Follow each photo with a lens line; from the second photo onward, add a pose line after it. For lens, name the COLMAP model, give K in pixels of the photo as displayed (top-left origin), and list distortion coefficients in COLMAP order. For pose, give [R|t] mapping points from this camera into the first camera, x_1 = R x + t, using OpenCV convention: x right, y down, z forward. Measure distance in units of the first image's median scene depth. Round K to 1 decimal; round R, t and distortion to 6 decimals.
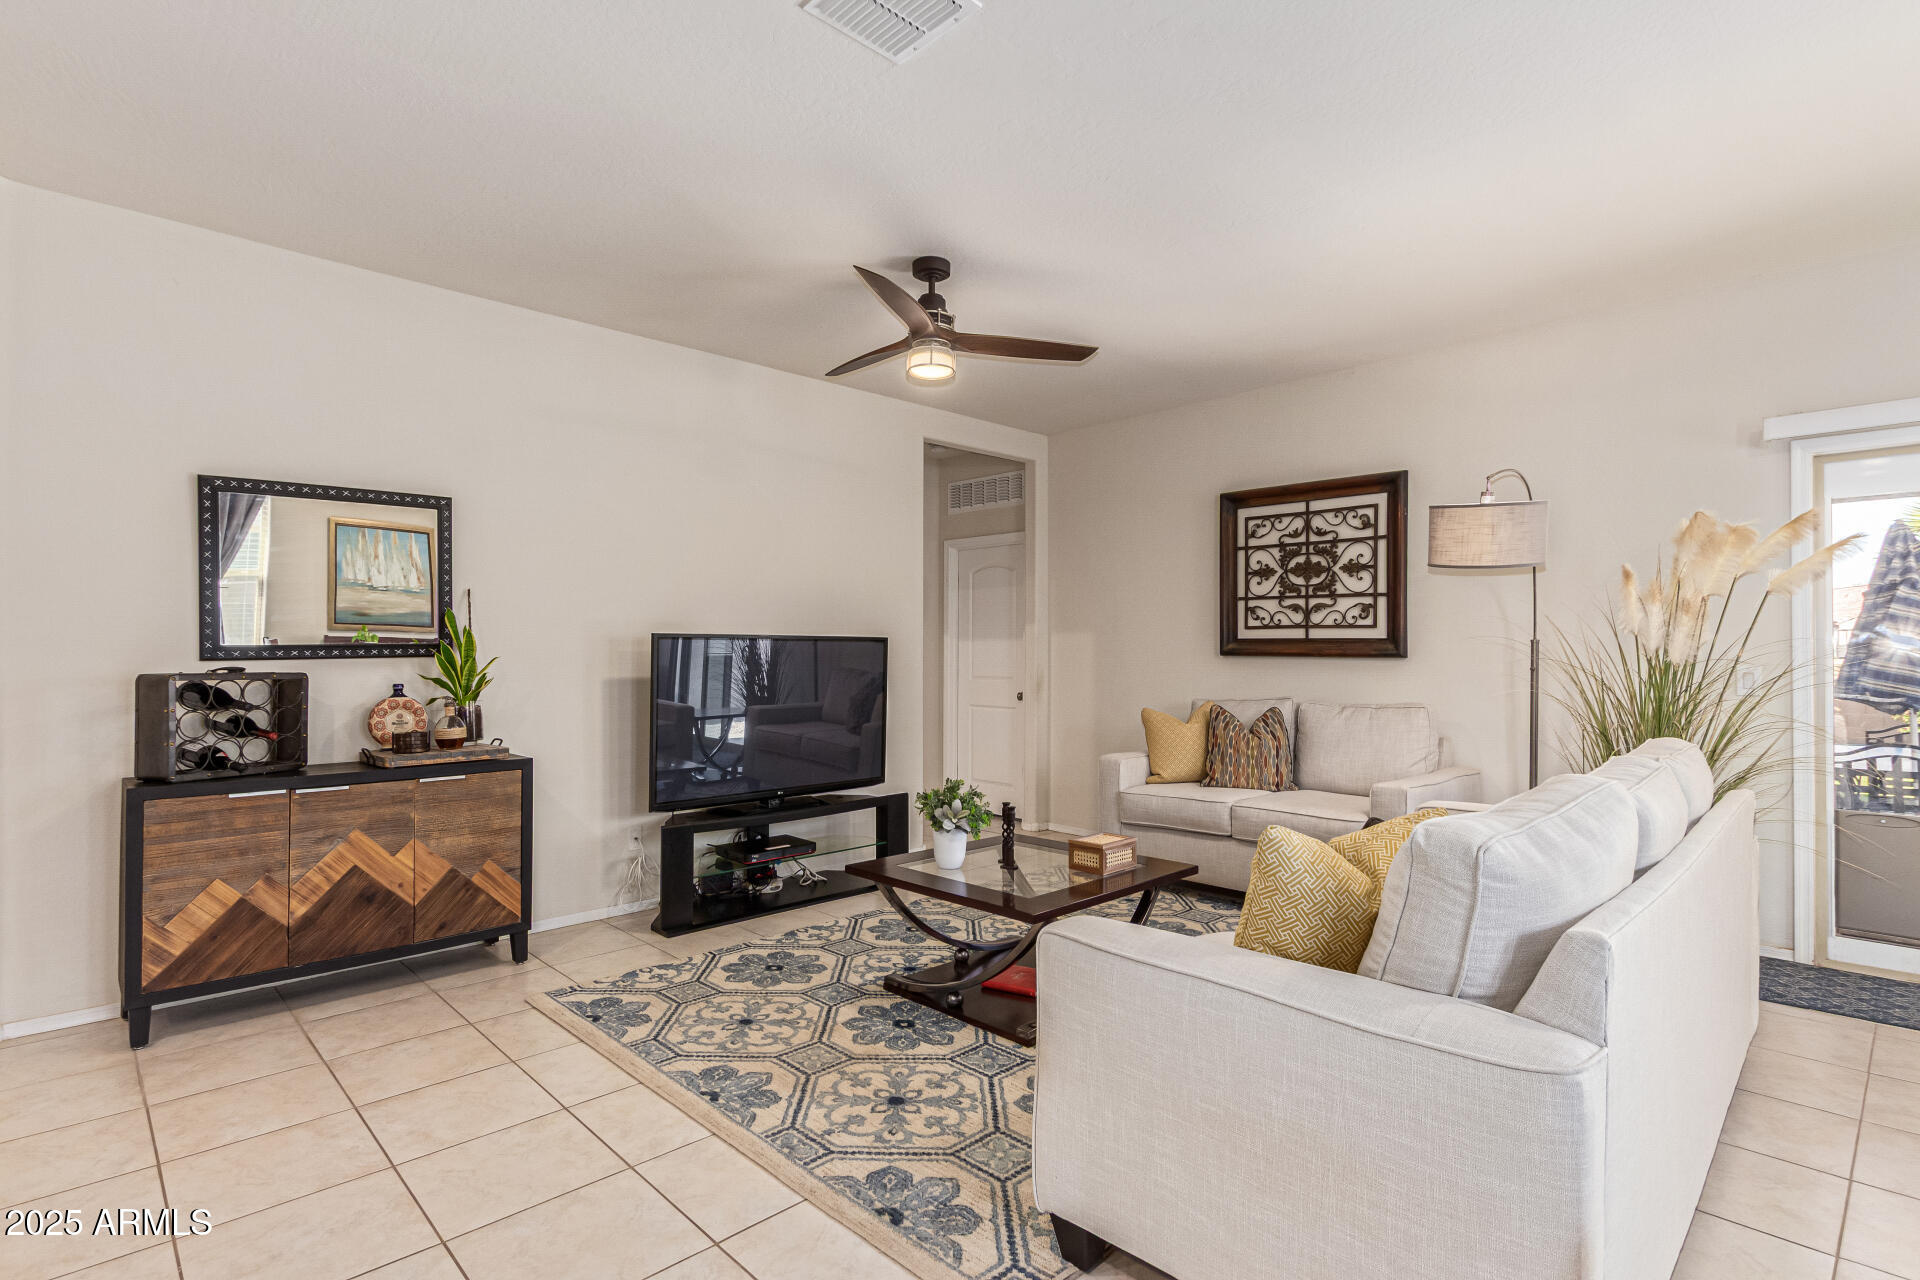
lens RADIAL K [[933.8, 0, 959.7], [0, 933.8, 646.4], [0, 0, 1]] dist [0.008281, -0.002446]
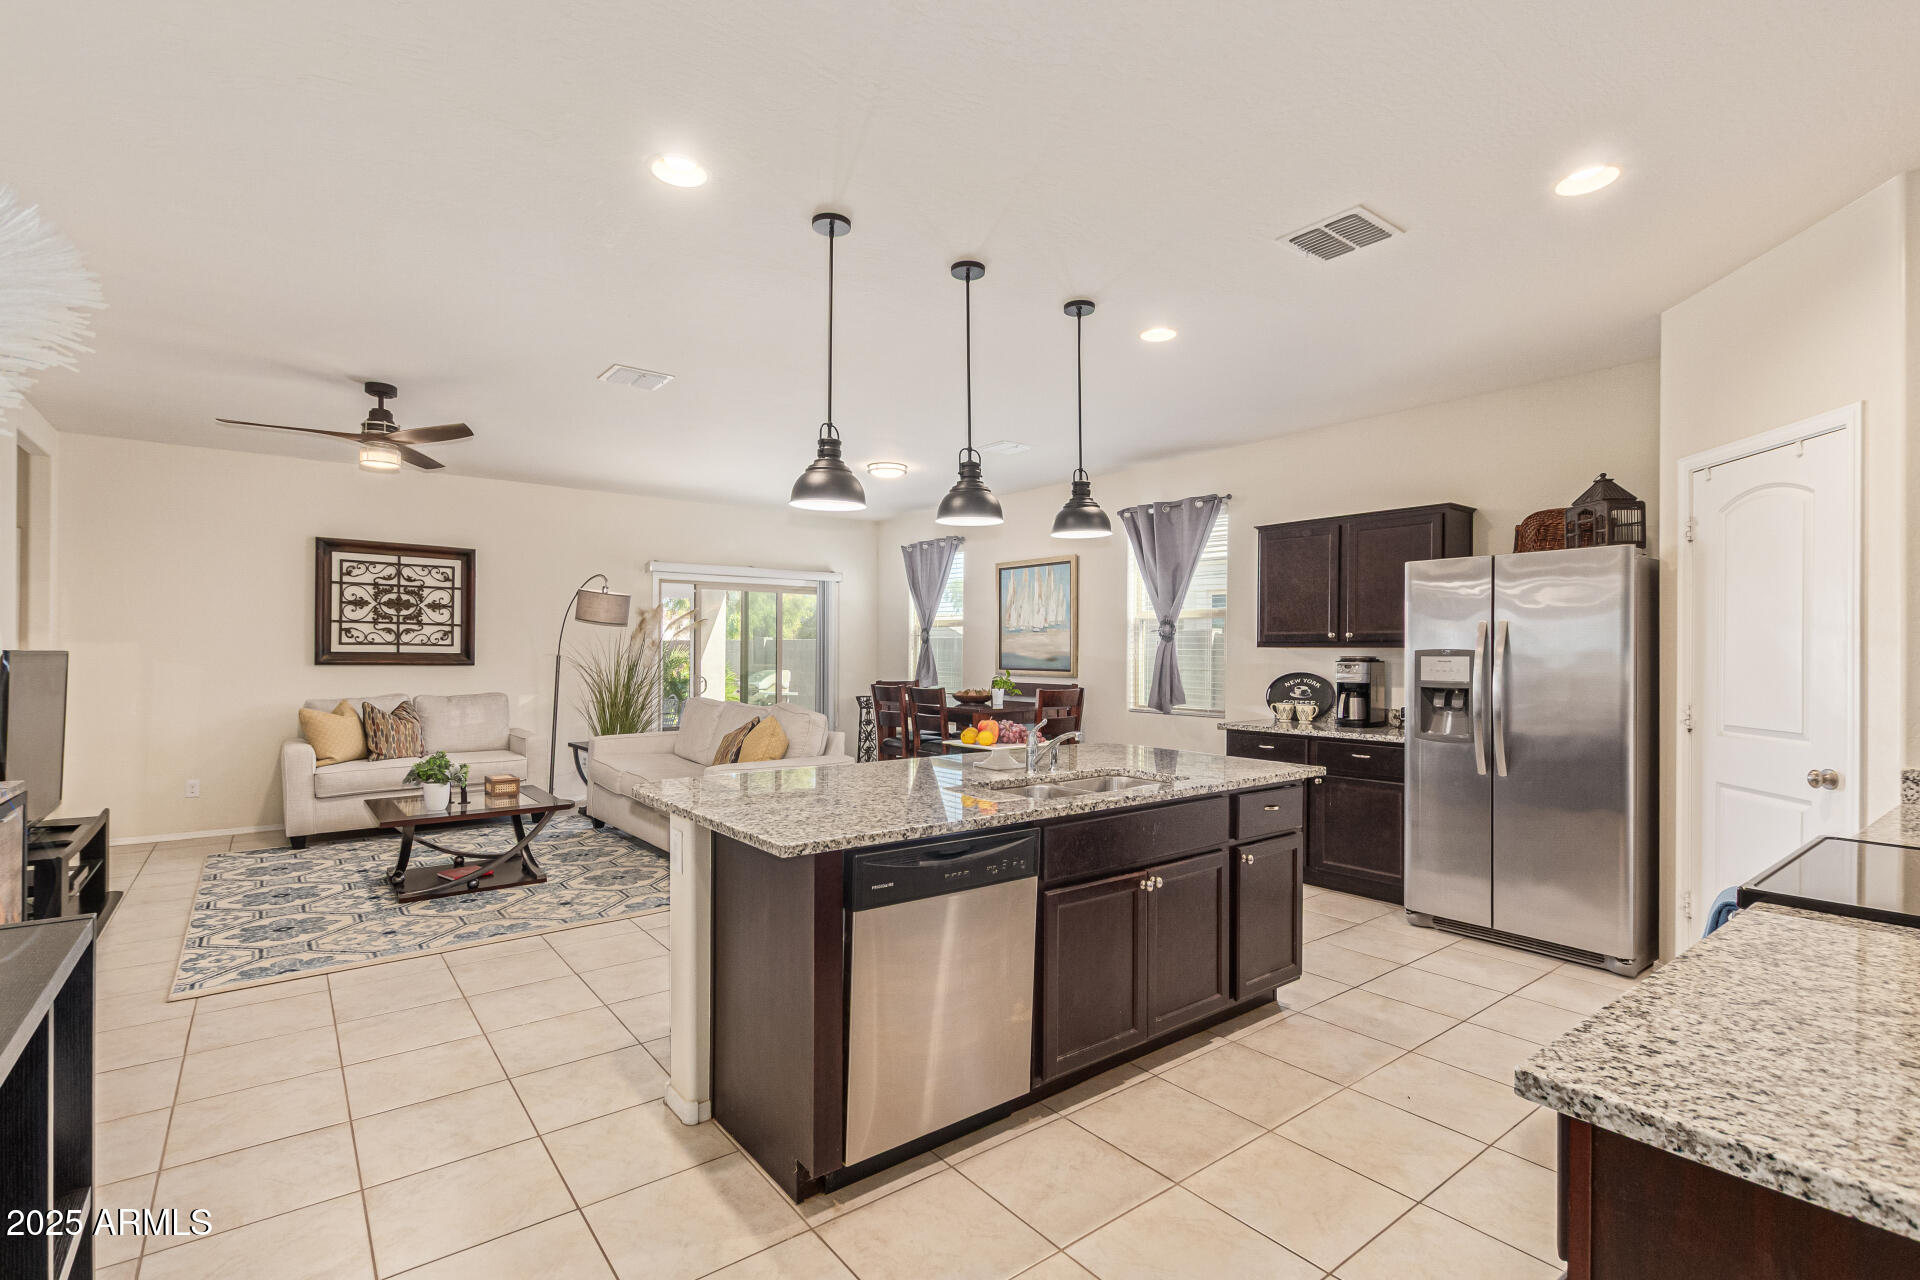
lens RADIAL K [[875.6, 0, 964.3], [0, 875.6, 650.5], [0, 0, 1]] dist [0.005841, -0.004999]
pose [[0.101697, 0.003120, 0.994811, -1.194798], [-0.010538, 0.999942, -0.002059, -0.024201], [-0.994760, -0.010274, 0.101724, 0.007384]]
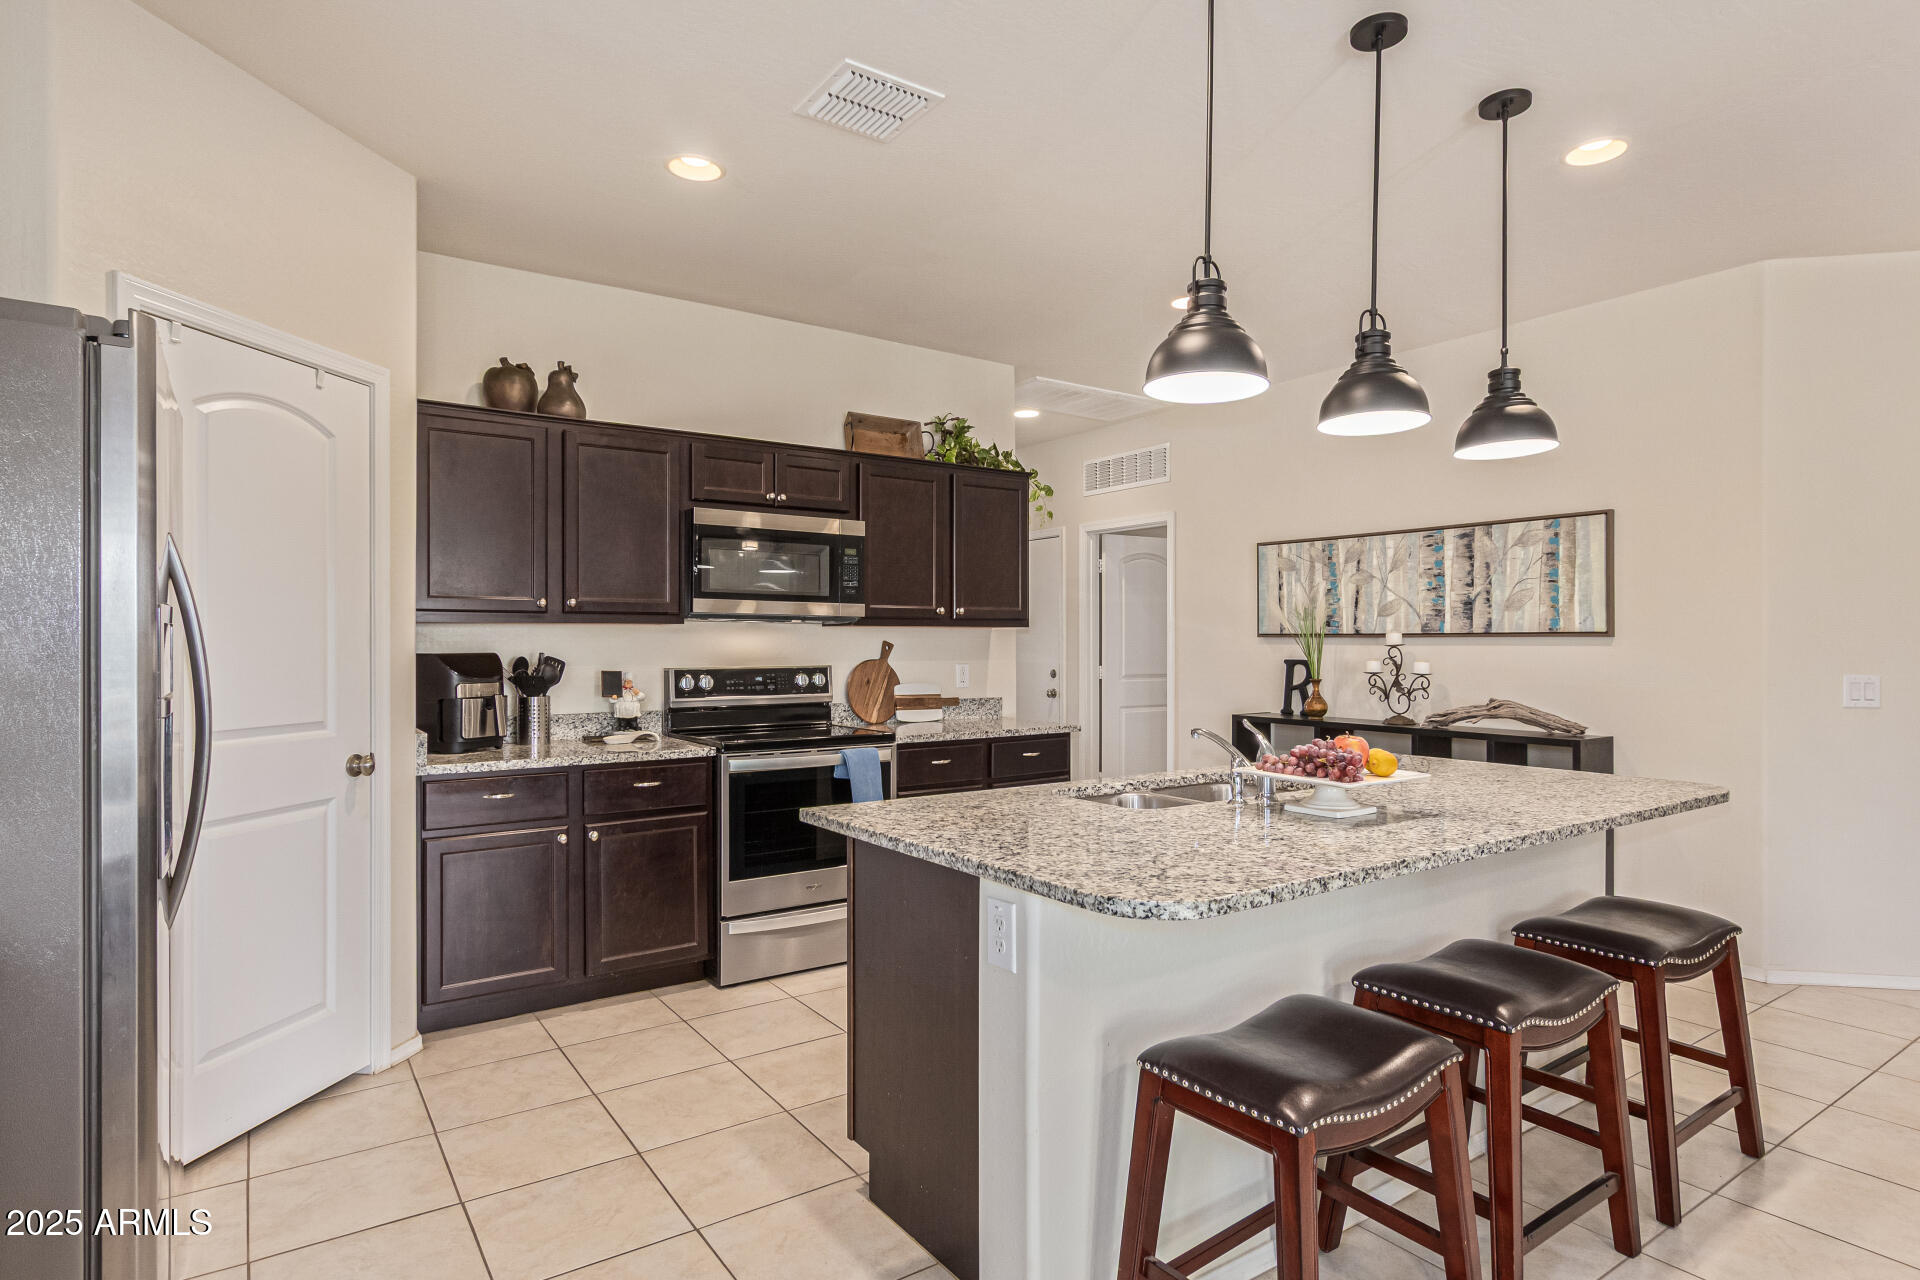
lens RADIAL K [[1017.5, 0, 957.6], [0, 1017.5, 643.0], [0, 0, 1]] dist [-0.007531, -0.001039]
pose [[-0.157371, -0.000064, -0.987540, 0.329583], [0.005306, 0.999986, -0.000910, -0.014790], [0.987525, -0.005383, -0.157368, -0.073187]]
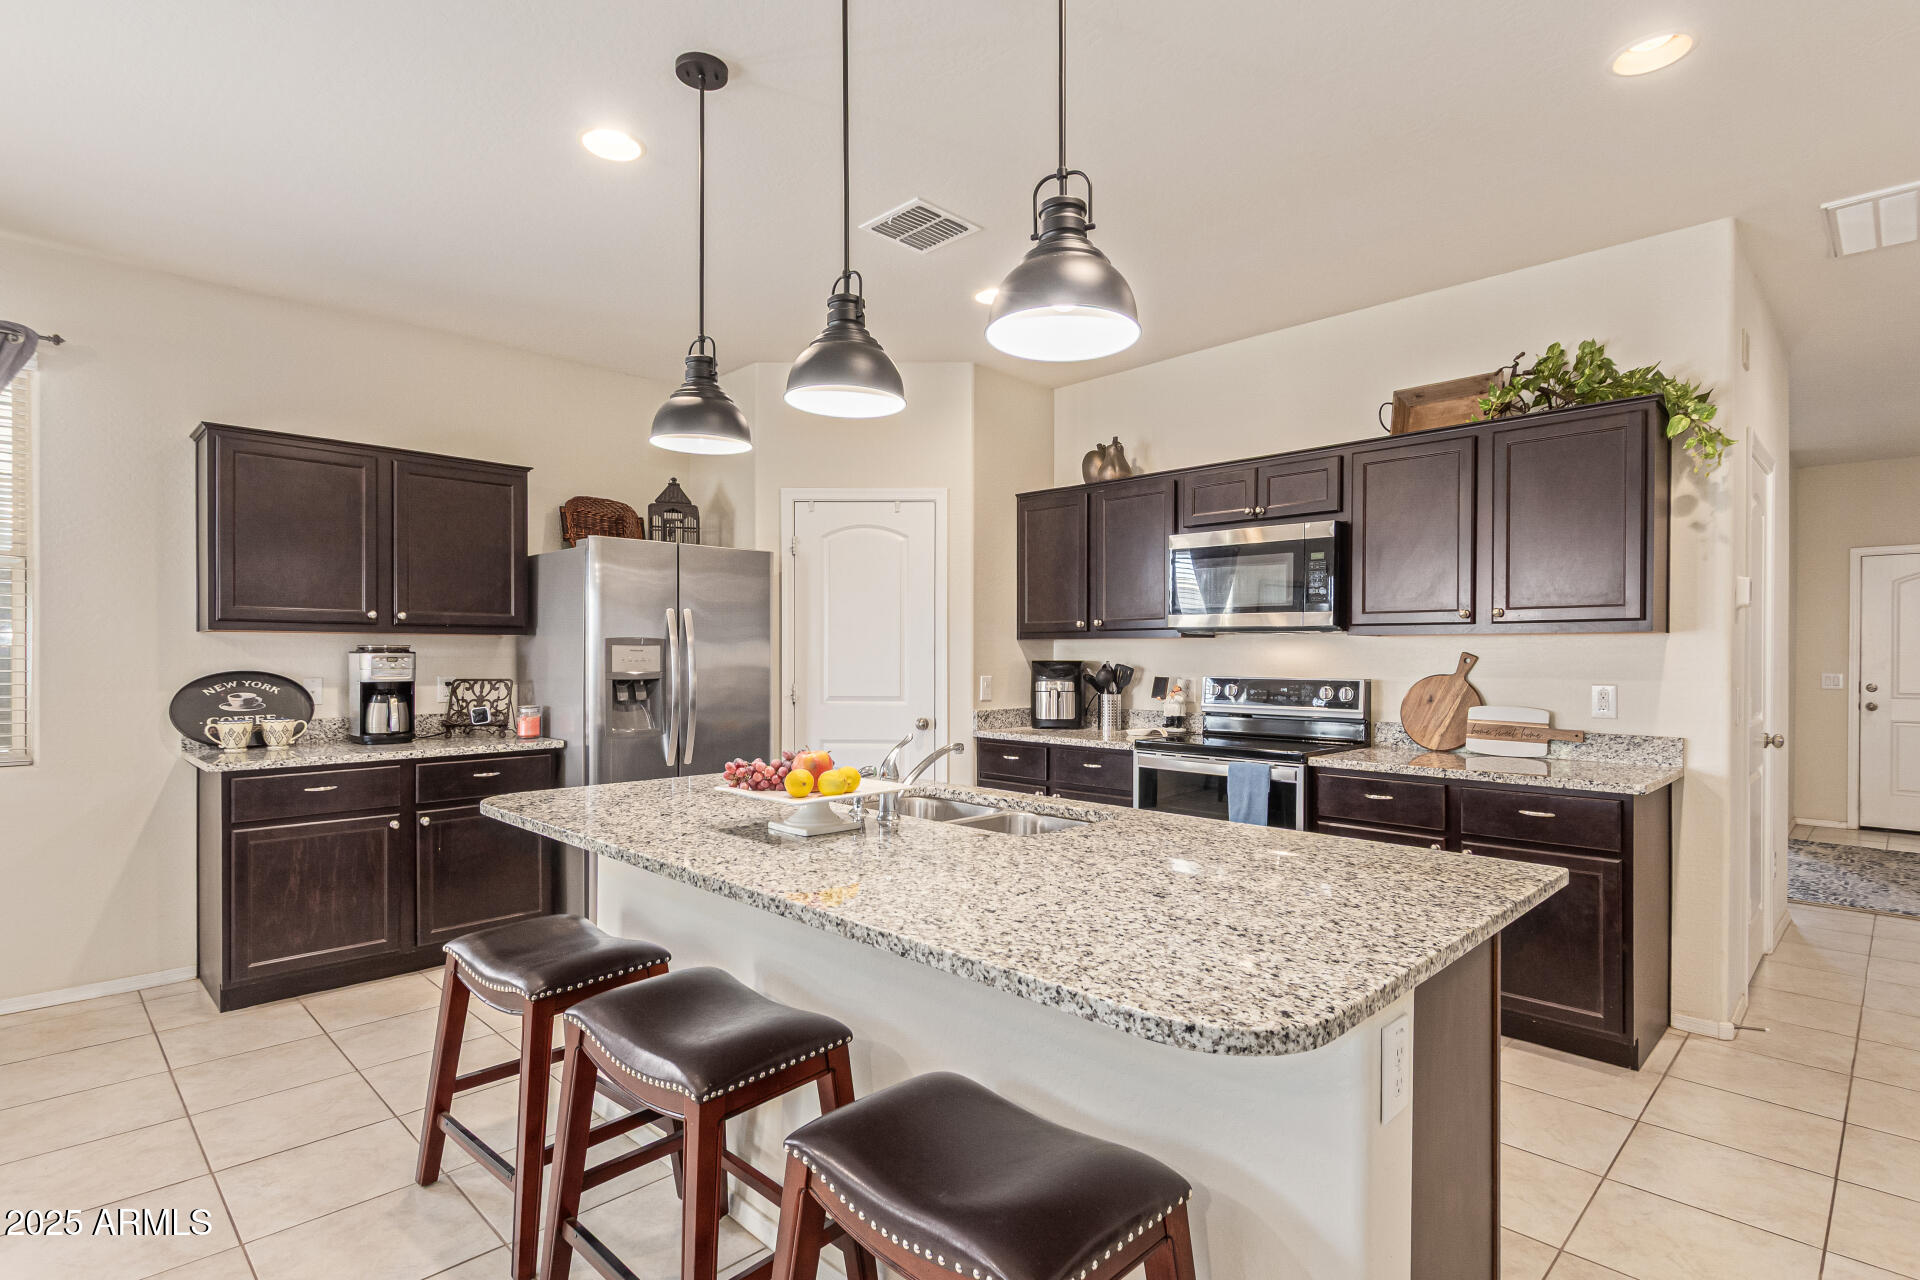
lens RADIAL K [[933.8, 0, 957.2], [0, 933.8, 653.4], [0, 0, 1]] dist [0.008281, -0.002446]
pose [[-0.999927, -0.002232, -0.011909, -0.401620], [-0.002162, 0.999980, -0.005886, -0.010665], [0.011922, -0.005860, -0.999912, 0.596528]]
